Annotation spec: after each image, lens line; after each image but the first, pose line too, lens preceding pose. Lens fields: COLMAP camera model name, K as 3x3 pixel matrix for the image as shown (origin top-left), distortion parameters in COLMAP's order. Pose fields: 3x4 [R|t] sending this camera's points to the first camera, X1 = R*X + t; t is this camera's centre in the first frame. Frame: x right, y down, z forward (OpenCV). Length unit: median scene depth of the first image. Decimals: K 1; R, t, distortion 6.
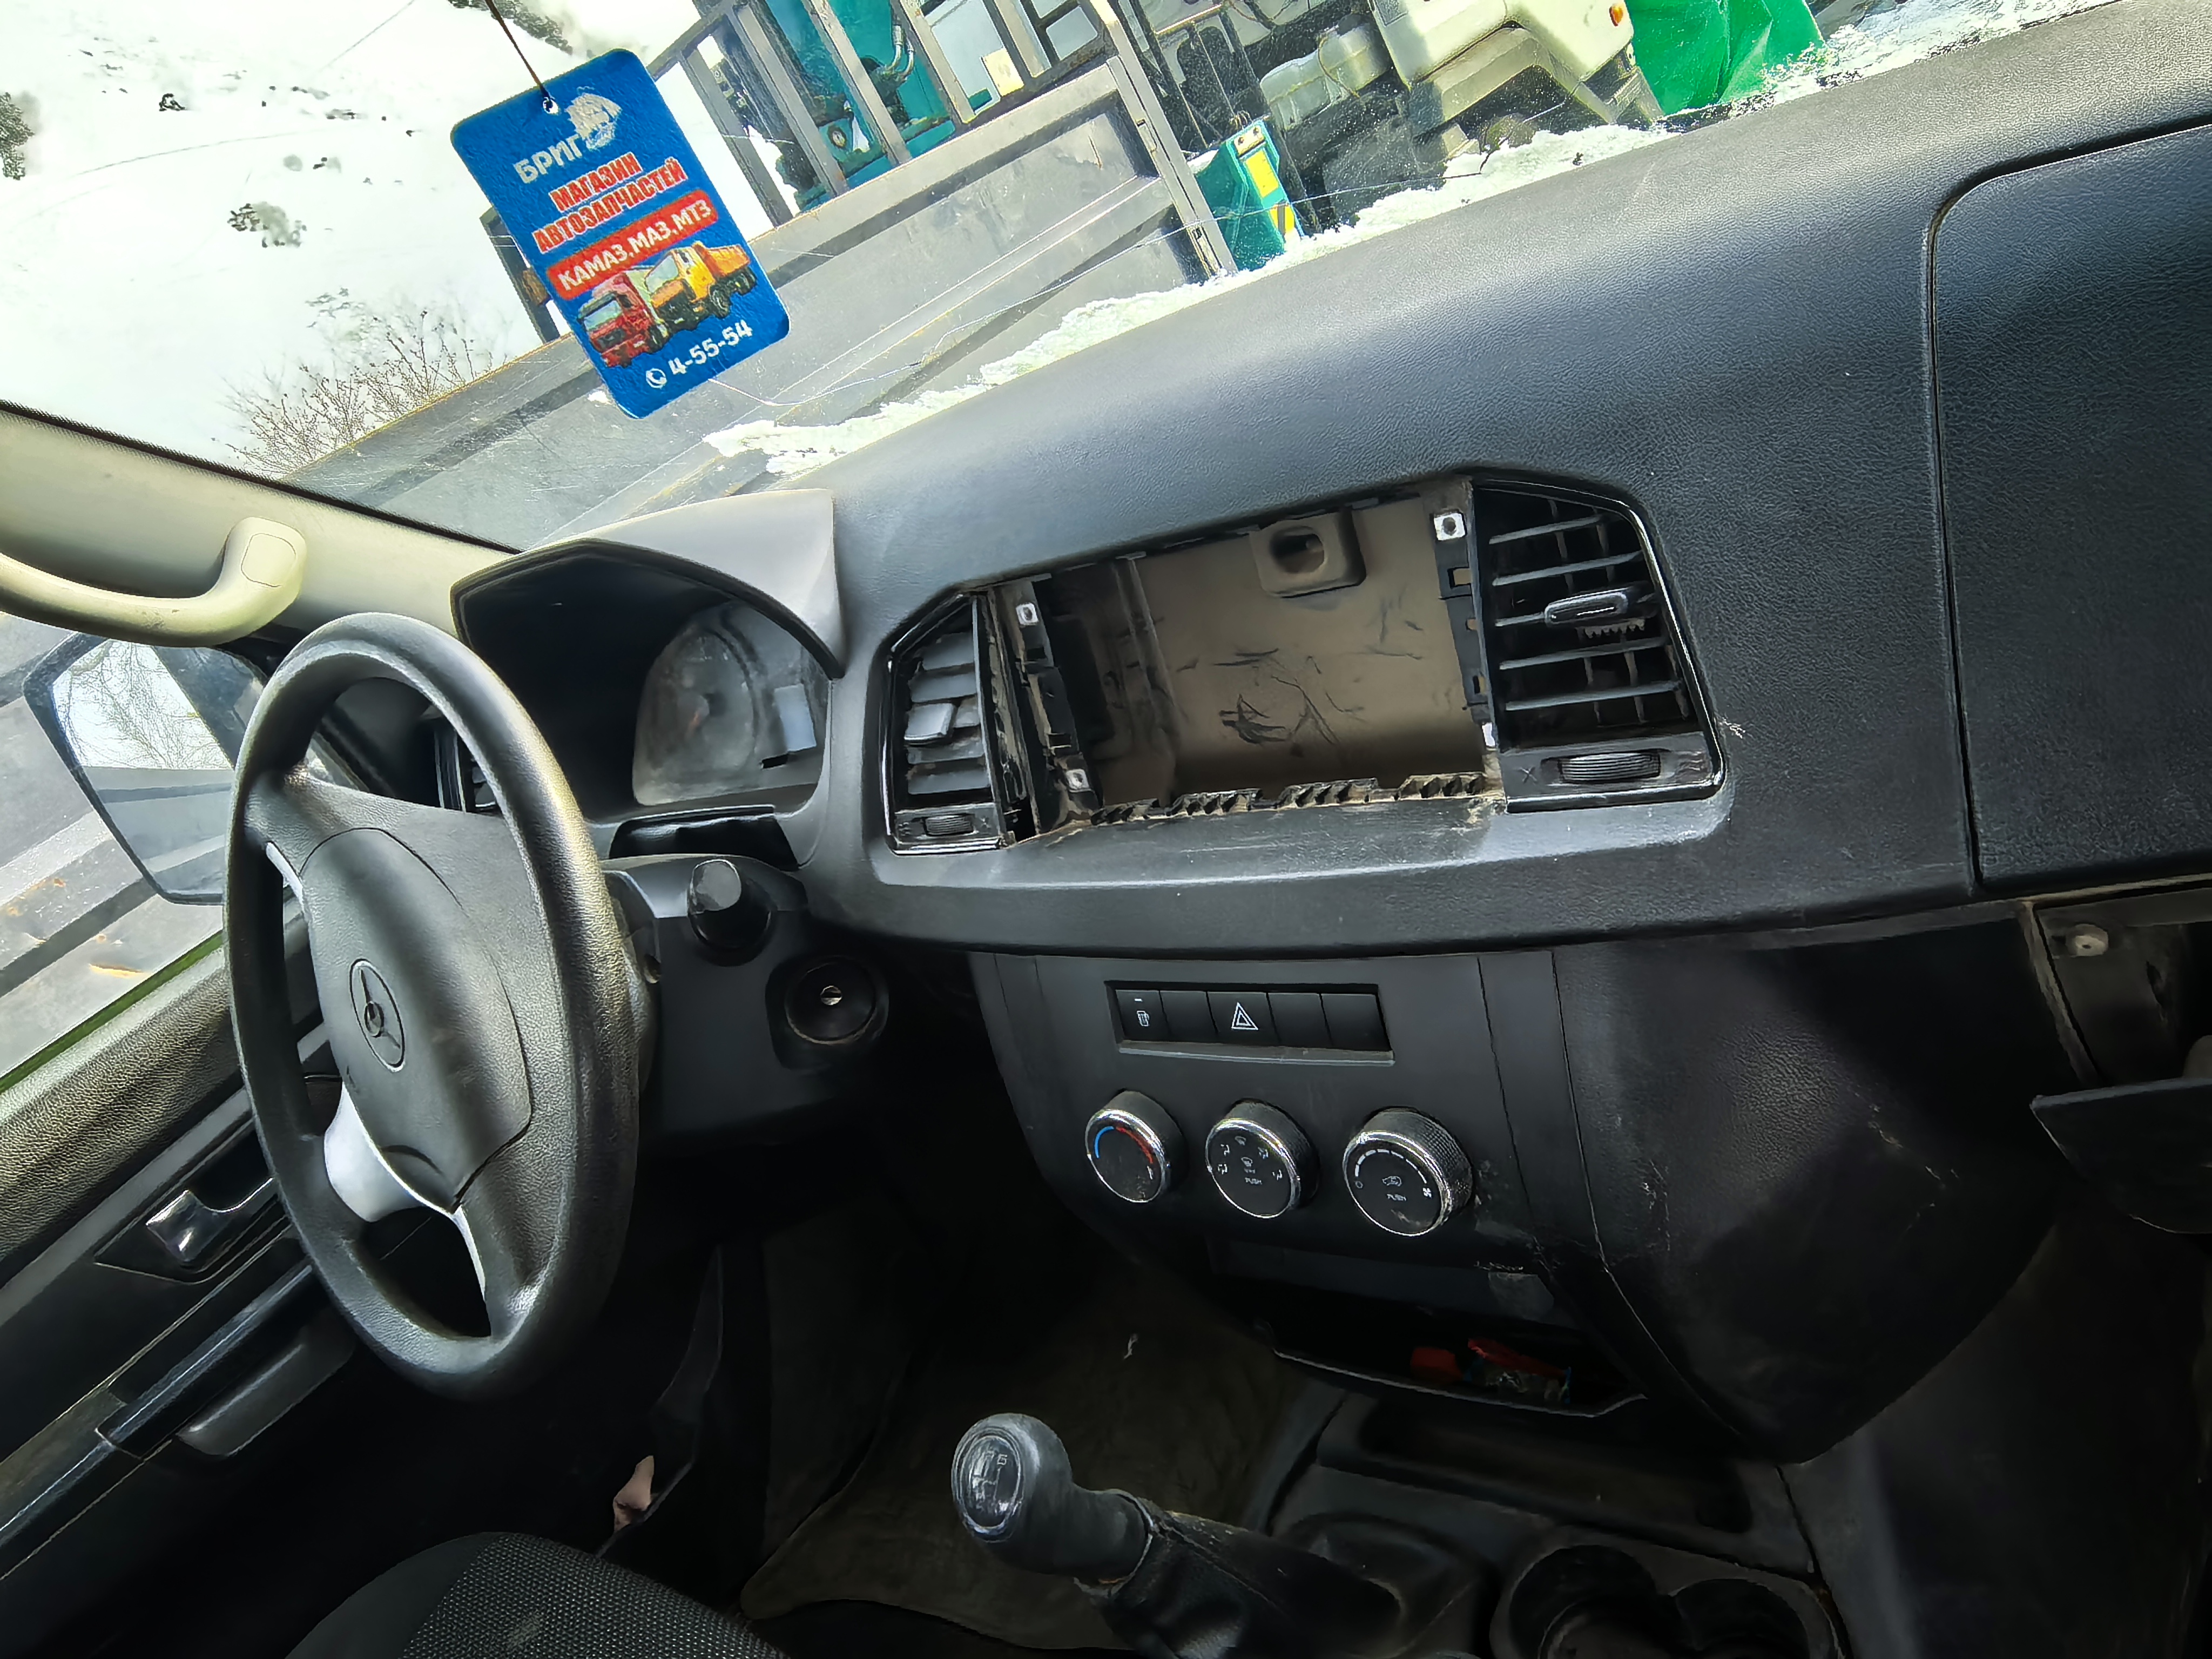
lens RADIAL K [[1584.6, 0, 1114.5], [0, 1584.6, 837.2], [0, 0, 1]] dist [-0.030400, 0.036499]
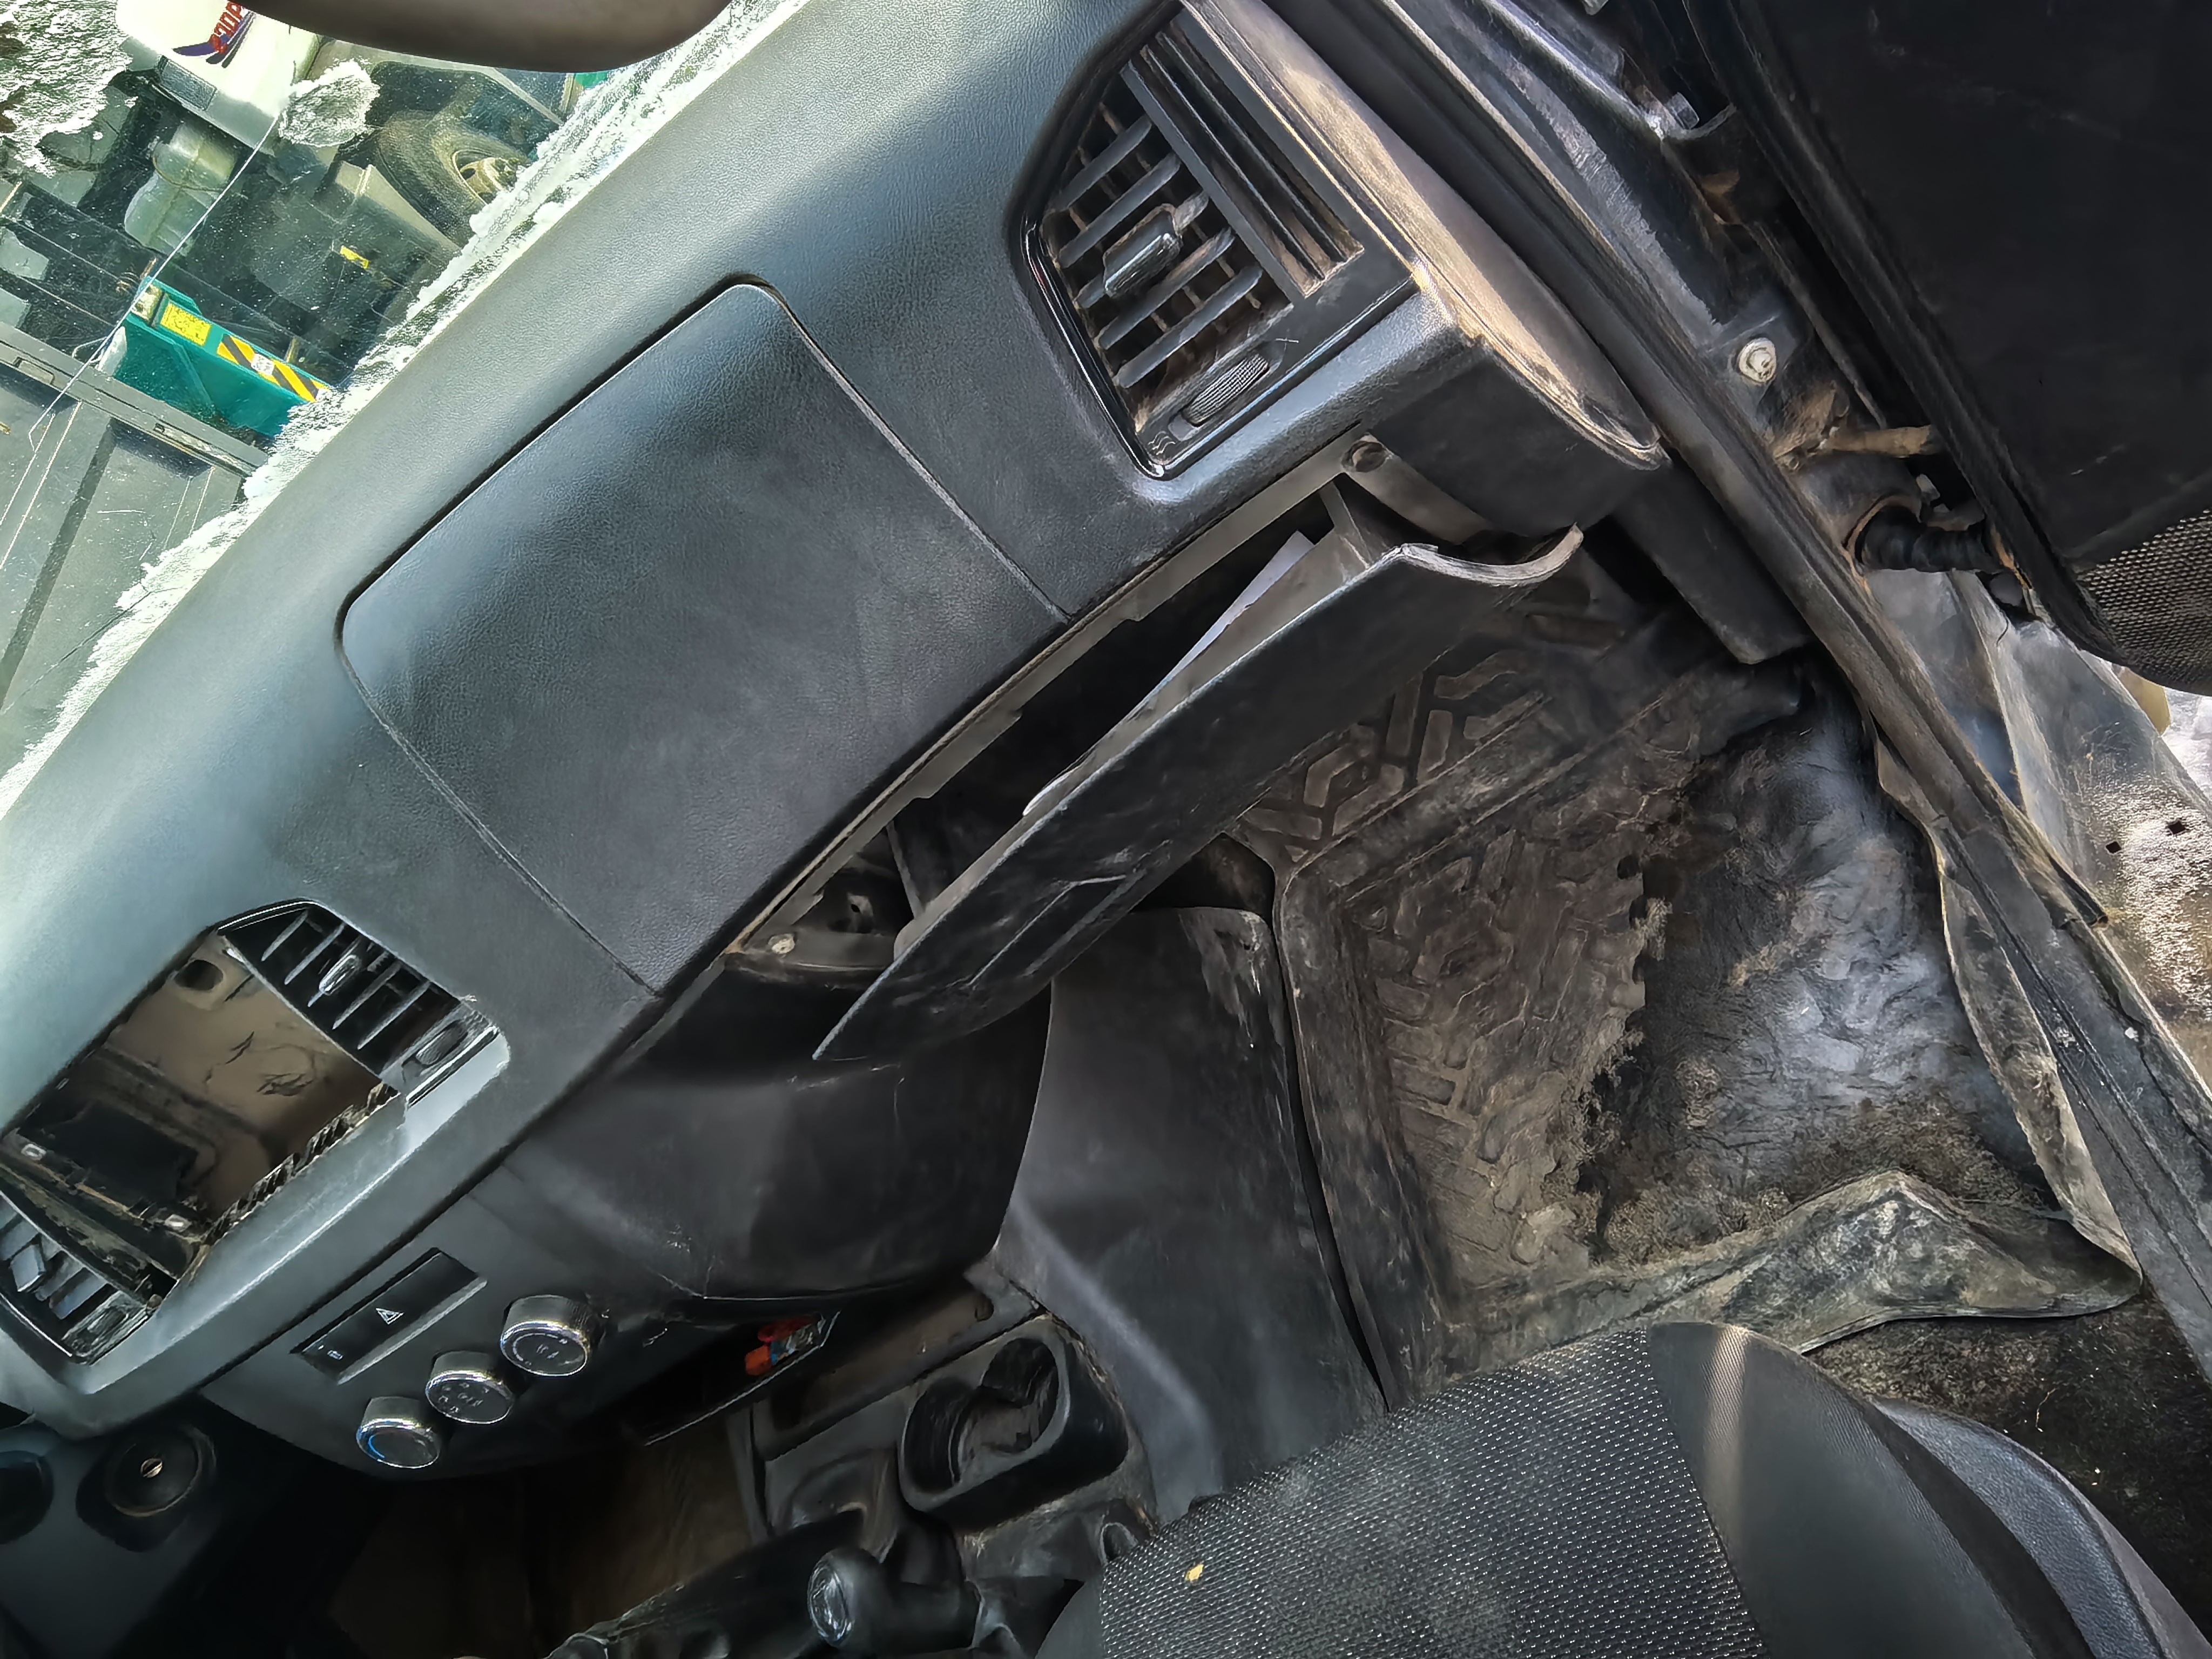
lens RADIAL K [[1584.6, 0, 1114.5], [0, 1584.6, 837.2], [0, 0, 1]] dist [-0.030400, 0.036499]
pose [[0.749232, -0.602255, 0.275575, 0.357309], [0.579128, 0.797611, 0.168606, -0.059754], [-0.321345, 0.033269, 0.946378, -0.355574]]
